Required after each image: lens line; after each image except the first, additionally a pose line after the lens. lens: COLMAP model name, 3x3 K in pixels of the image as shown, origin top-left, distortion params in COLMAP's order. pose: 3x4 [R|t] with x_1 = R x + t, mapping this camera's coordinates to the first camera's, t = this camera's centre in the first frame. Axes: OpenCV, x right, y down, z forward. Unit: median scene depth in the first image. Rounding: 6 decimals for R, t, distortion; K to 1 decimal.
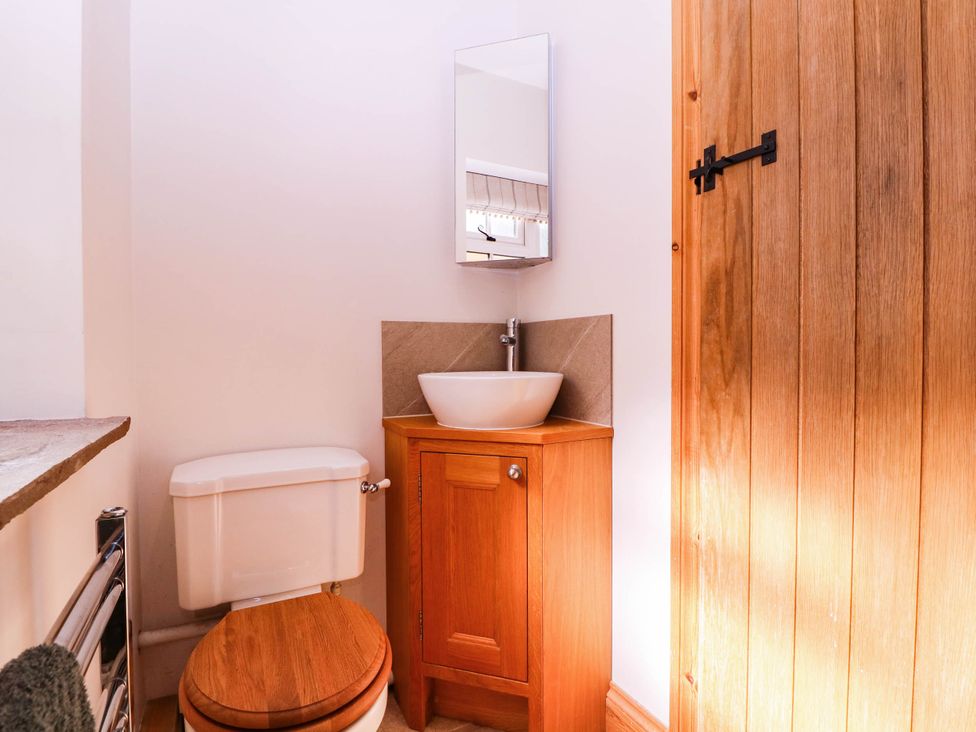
lens RADIAL K [[503.8, 0, 481.9], [0, 503.8, 360.9], [0, 0, 1]] dist [-0.004583, -0.008742]
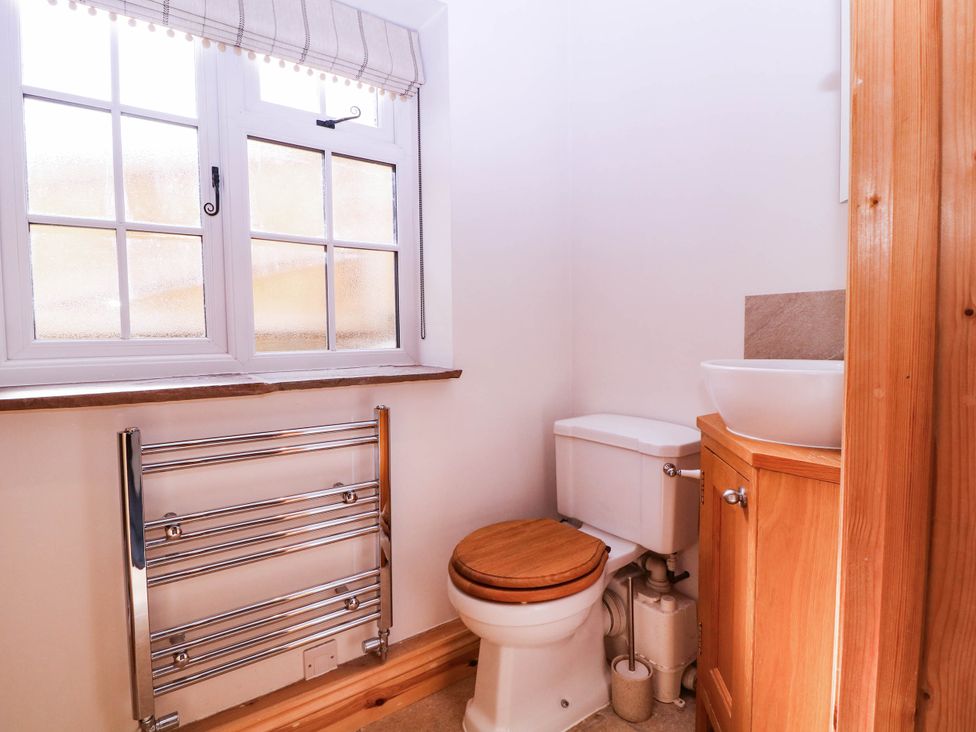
lens RADIAL K [[503.8, 0, 482.9], [0, 503.8, 363.6], [0, 0, 1]] dist [-0.004583, -0.008742]
pose [[0.160529, 0.063361, -0.984995, 0.685093], [-0.005511, 0.997979, 0.063298, -0.018501], [0.987016, -0.004733, 0.160554, 0.485485]]
